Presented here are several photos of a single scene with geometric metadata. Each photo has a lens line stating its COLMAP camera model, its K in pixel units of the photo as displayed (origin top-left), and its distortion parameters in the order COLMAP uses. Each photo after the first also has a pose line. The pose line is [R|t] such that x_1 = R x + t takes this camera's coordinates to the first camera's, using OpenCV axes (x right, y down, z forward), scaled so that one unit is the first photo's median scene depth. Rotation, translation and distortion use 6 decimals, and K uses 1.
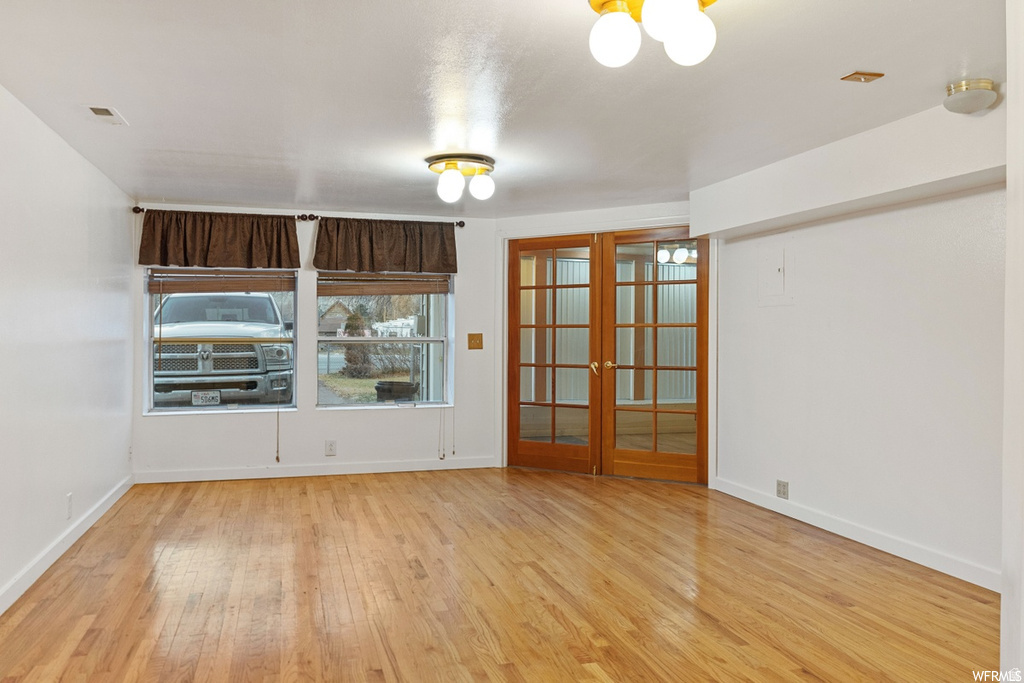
lens RADIAL K [[751.9, 0, 505.4], [0, 751.9, 337.7], [0, 0, 1]] dist [-0.023656, 0.004871]
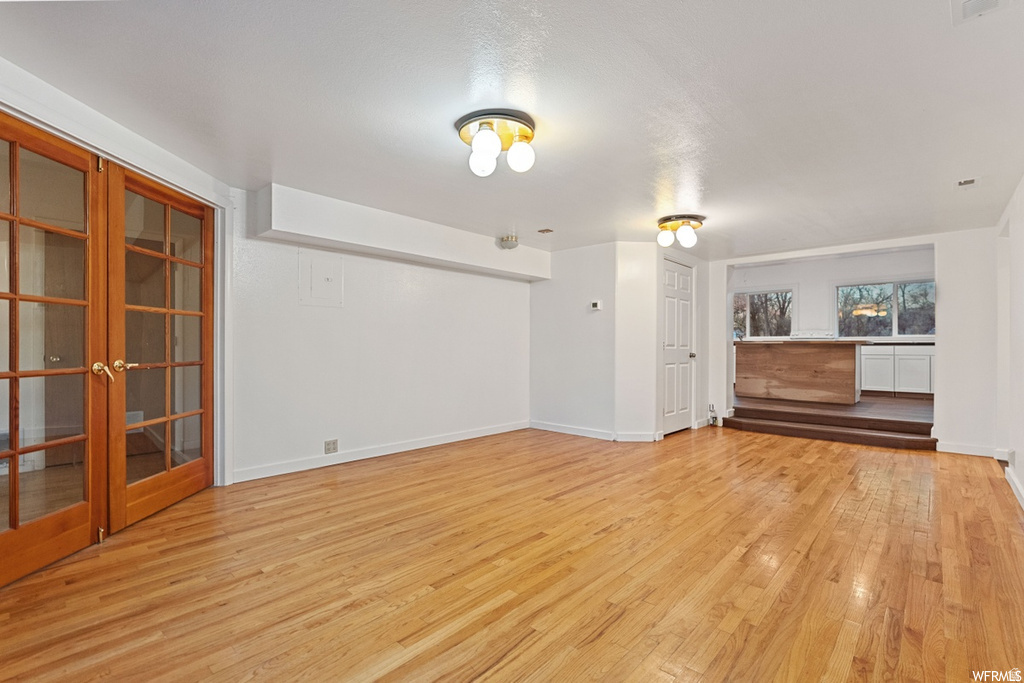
lens RADIAL K [[461.0, 0, 512.1], [0, 461.0, 346.2], [0, 0, 1]] dist [-0.012947, 0.003289]
pose [[-0.514591, -0.006748, 0.857409, -0.400744], [-0.002907, 0.999977, 0.006125, 0.016359], [-0.857431, 0.000659, -0.514599, 0.940030]]
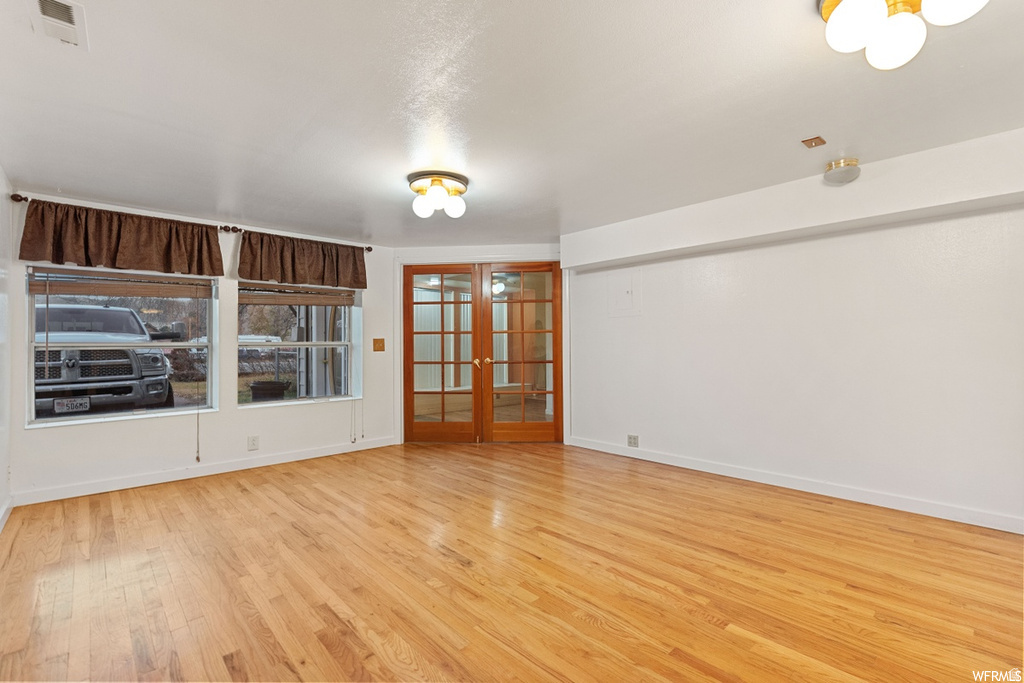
lens RADIAL K [[461.0, 0, 511.9], [0, 461.0, 344.2], [0, 0, 1]] dist [-0.012947, 0.003289]
pose [[0.893861, -0.006867, 0.448291, -0.203414], [0.011960, 0.999892, -0.008532, 0.014167], [-0.448184, 0.012988, 0.893847, 0.242624]]
